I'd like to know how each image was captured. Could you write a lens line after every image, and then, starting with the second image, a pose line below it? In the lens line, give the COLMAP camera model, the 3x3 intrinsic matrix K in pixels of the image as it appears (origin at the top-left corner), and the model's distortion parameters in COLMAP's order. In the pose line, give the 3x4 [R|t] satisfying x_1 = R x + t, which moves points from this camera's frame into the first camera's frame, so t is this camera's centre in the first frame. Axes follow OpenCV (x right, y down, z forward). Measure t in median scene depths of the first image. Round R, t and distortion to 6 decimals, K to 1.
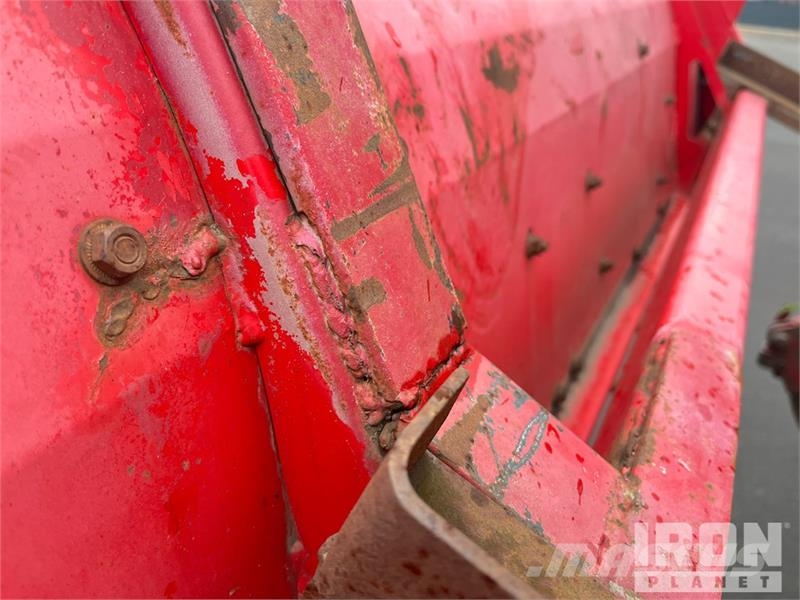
lens RADIAL K [[620.1, 0, 400.4], [0, 620.1, 302.0], [0, 0, 1]] dist [0.007833, -0.007379]
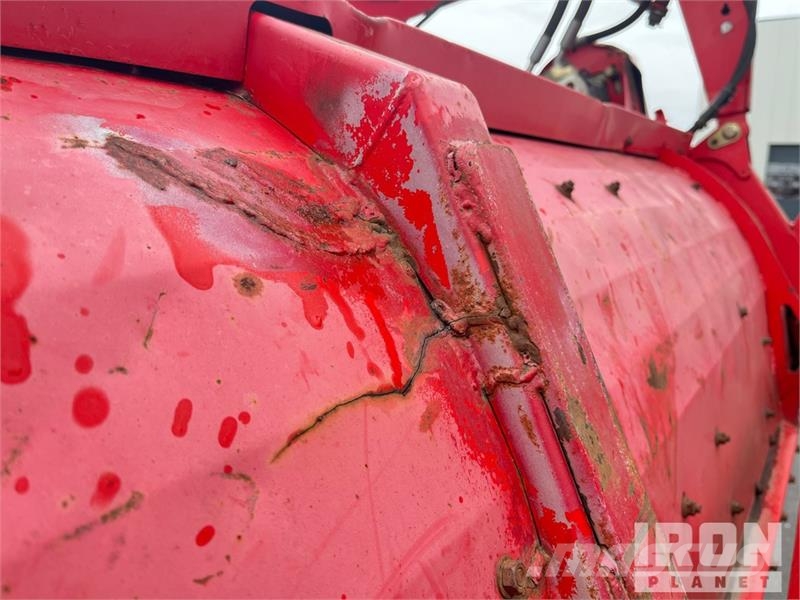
lens RADIAL K [[620.1, 0, 400.4], [0, 620.1, 302.0], [0, 0, 1]] dist [0.007833, -0.007379]
pose [[0.993977, -0.005188, -0.109468, -0.497393], [-0.027263, 0.955772, -0.292844, -0.257817], [0.106146, 0.294064, 0.949873, -0.755900]]
